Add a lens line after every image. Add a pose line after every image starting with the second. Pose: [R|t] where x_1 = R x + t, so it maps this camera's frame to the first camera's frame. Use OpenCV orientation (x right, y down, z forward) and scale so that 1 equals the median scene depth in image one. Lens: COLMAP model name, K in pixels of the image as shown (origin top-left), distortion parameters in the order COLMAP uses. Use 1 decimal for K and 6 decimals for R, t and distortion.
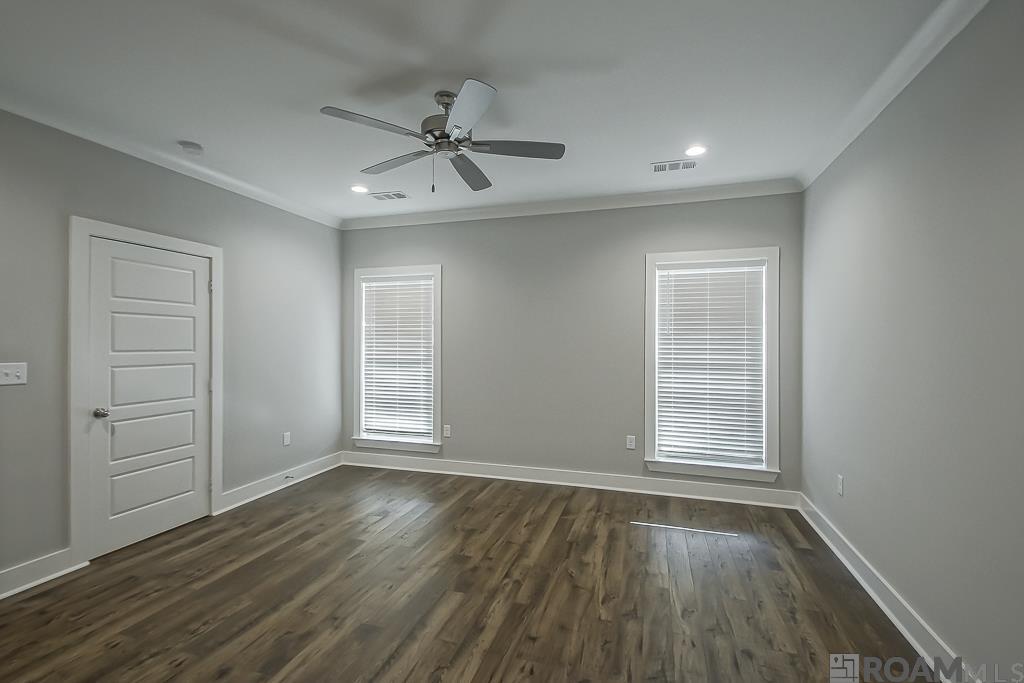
lens RADIAL K [[454.3, 0, 516.2], [0, 454.3, 341.2], [0, 0, 1]] dist [0.033620, -0.016889]
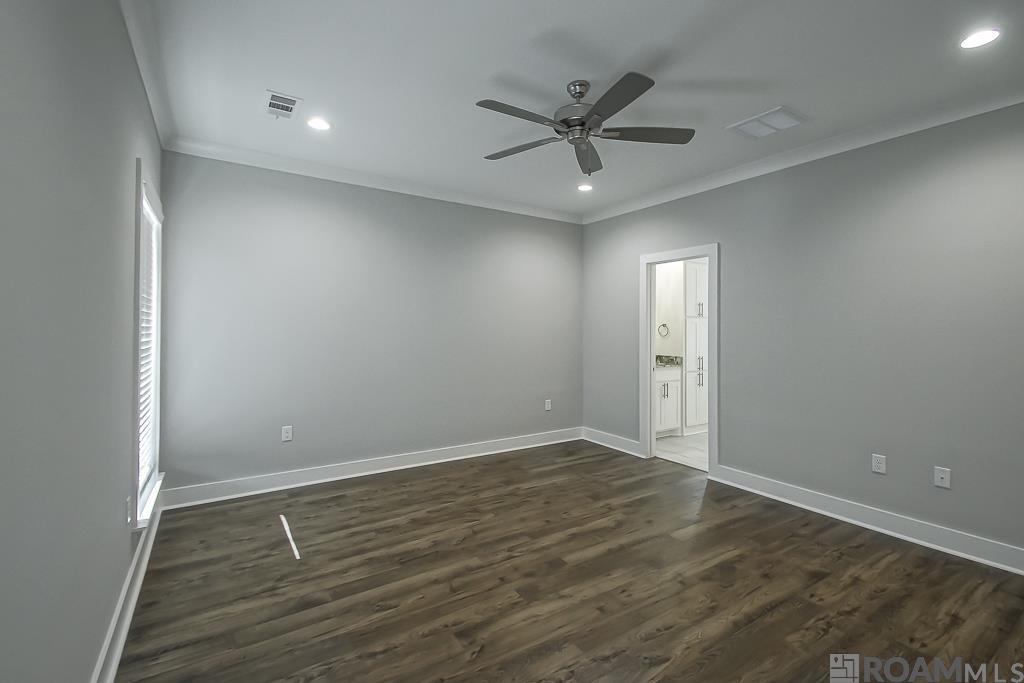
lens RADIAL K [[454.3, 0, 516.2], [0, 454.3, 341.2], [0, 0, 1]] dist [0.033620, -0.016889]
pose [[-0.769170, -0.026900, 0.638478, -0.630560], [-0.006650, 0.999396, 0.034095, 0.011627], [-0.639010, 0.021979, -0.768884, 1.695652]]
